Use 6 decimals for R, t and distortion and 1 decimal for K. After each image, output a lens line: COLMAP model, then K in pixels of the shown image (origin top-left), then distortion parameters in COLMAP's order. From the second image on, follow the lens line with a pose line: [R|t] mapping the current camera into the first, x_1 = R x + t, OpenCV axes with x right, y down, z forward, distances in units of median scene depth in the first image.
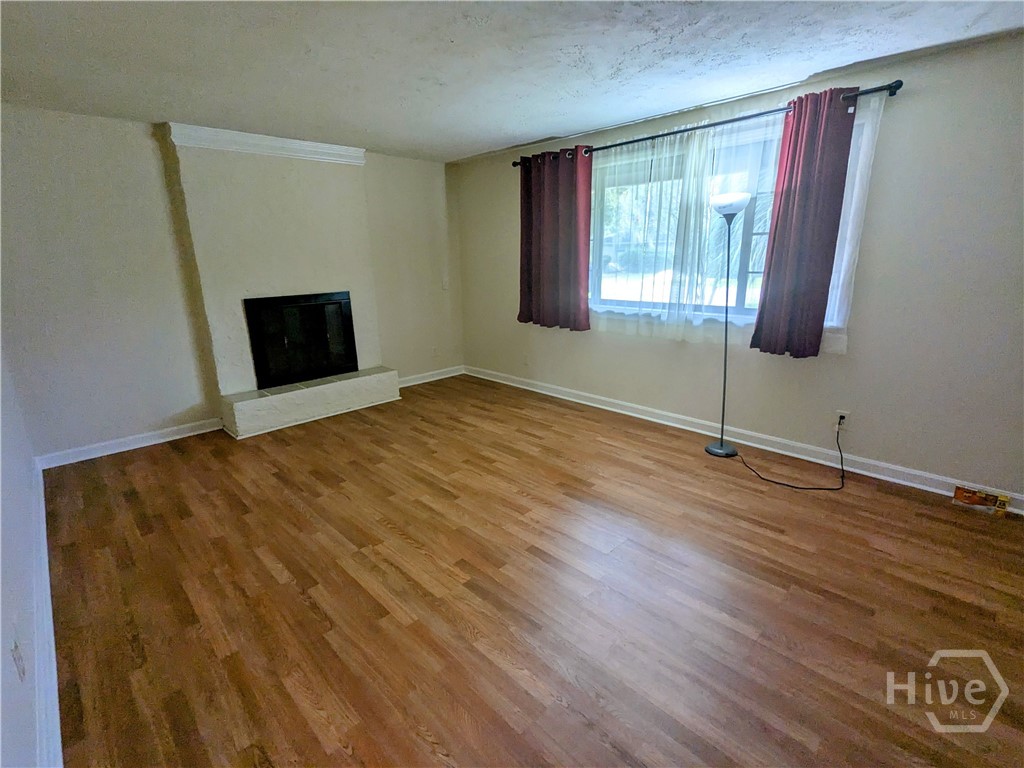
lens RADIAL K [[483.3, 0, 510.3], [0, 483.3, 386.1], [0, 0, 1]] dist [0.001209, 0.000775]
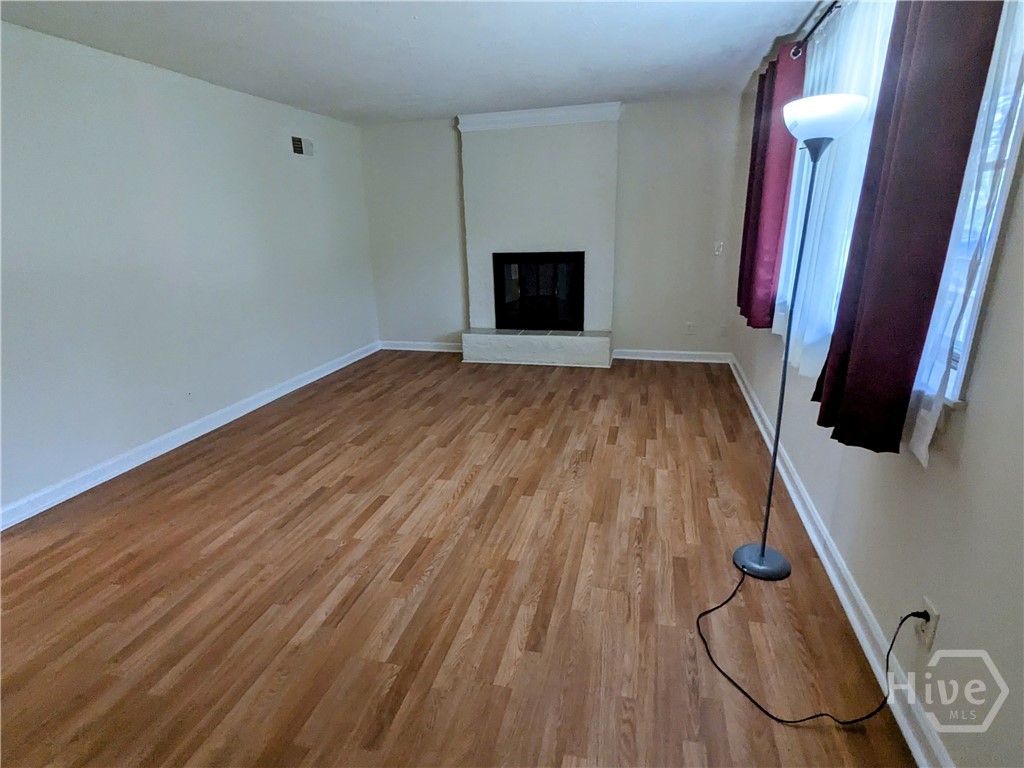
lens RADIAL K [[522.5, 0, 511.0], [0, 522.5, 386.3], [0, 0, 1]] dist [-0.002328, -0.000203]
pose [[0.510209, 0.266417, -0.817746, 0.758396], [-0.209796, 0.960643, 0.182076, -0.123891], [0.834070, 0.078663, 0.546022, 0.403570]]
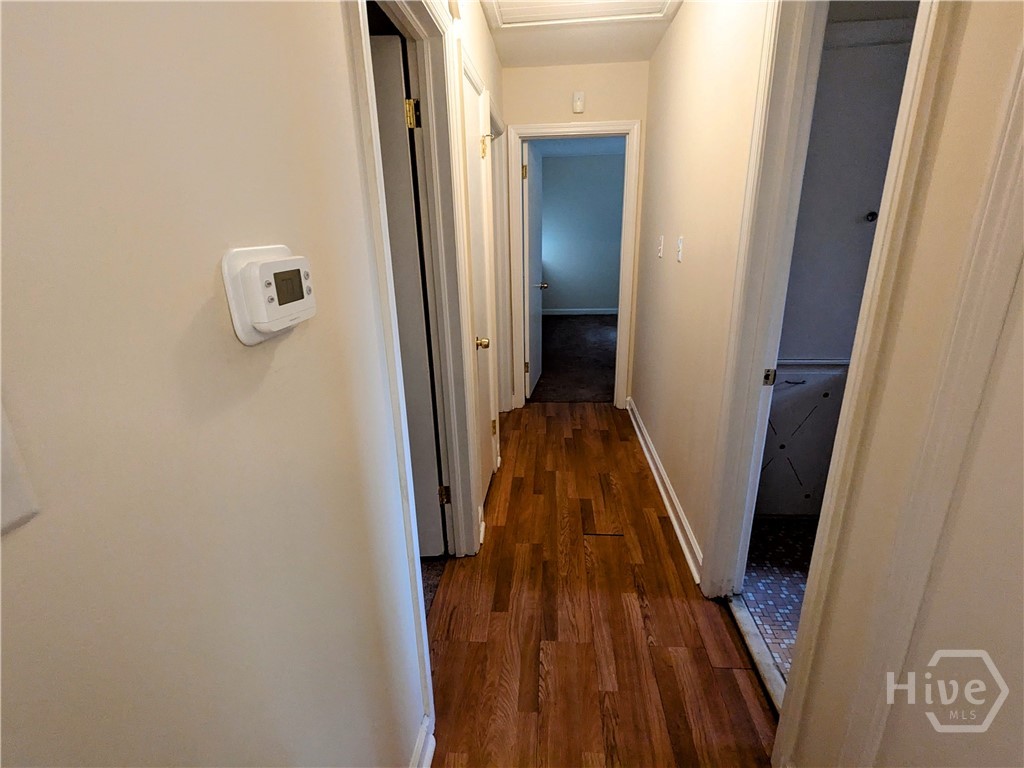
lens RADIAL K [[483.3, 0, 512.6], [0, 483.3, 383.2], [0, 0, 1]] dist [0.001209, 0.000775]
pose [[-0.656128, -0.206714, 0.725786, -0.182590], [0.231166, 0.860464, 0.454052, -0.276253], [-0.718372, 0.465693, -0.516789, 1.020516]]
